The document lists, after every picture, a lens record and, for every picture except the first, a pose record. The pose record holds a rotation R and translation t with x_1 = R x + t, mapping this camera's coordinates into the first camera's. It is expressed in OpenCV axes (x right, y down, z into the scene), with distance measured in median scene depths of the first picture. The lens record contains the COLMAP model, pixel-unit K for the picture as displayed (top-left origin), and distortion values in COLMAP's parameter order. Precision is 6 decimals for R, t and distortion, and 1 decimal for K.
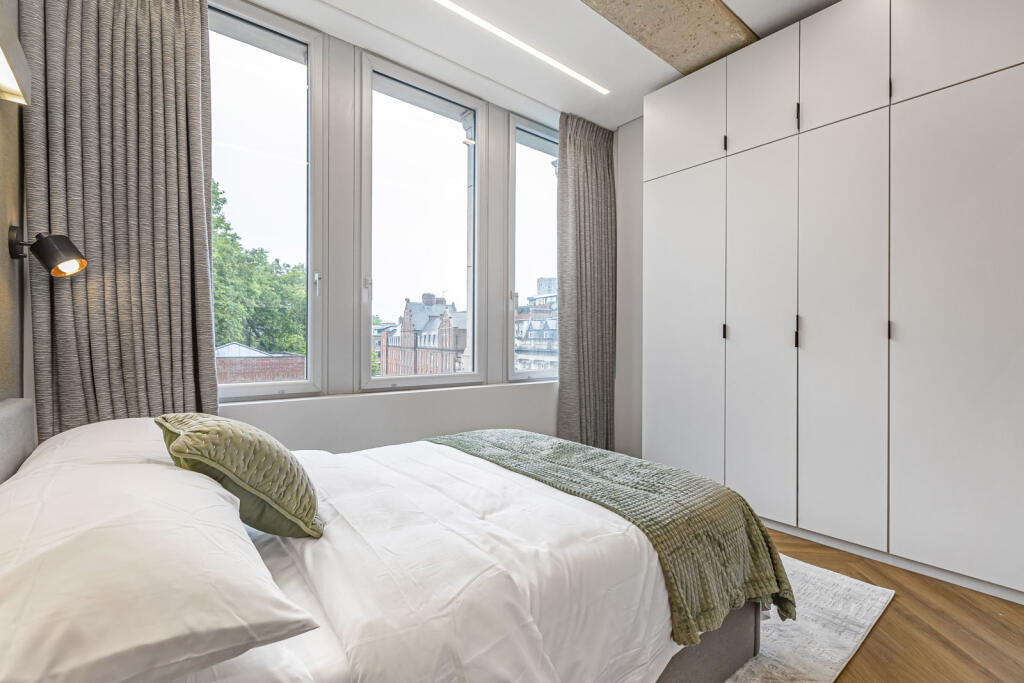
lens RADIAL K [[459.2, 0, 513.6], [0, 459.2, 344.5], [0, 0, 1]] dist [0.002488, -0.001173]
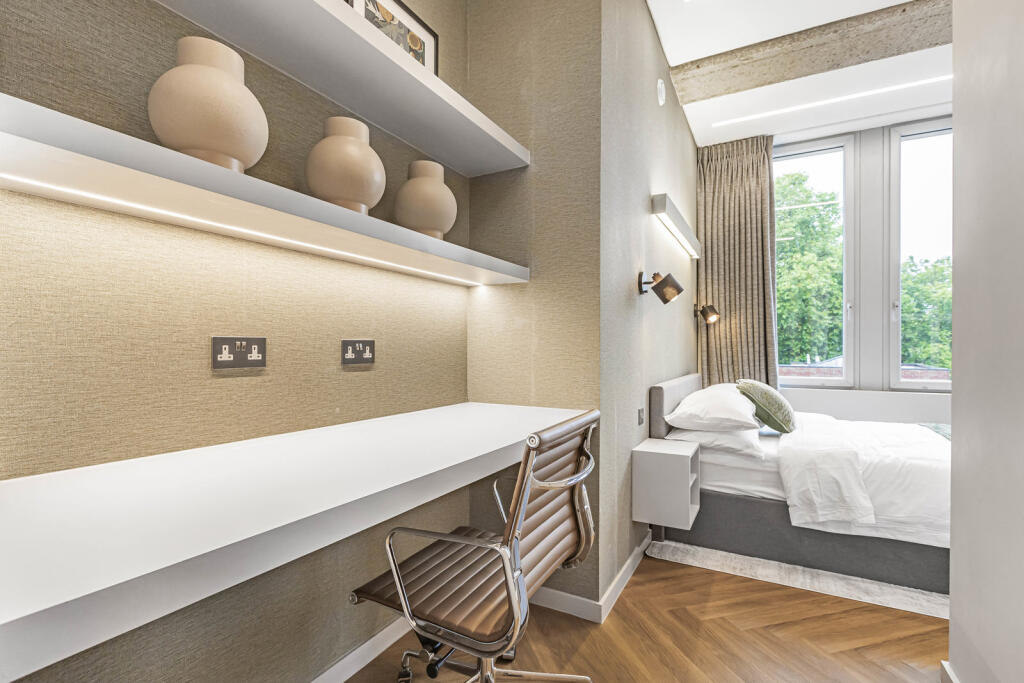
lens RADIAL K [[459.2, 0, 512.9], [0, 459.2, 345.4], [0, 0, 1]] dist [0.002488, -0.001173]
pose [[0.368842, -0.011735, -0.929418, 0.708403], [-0.006823, 0.999859, -0.015333, 0.005705], [0.929467, 0.011997, 0.368710, -0.687801]]
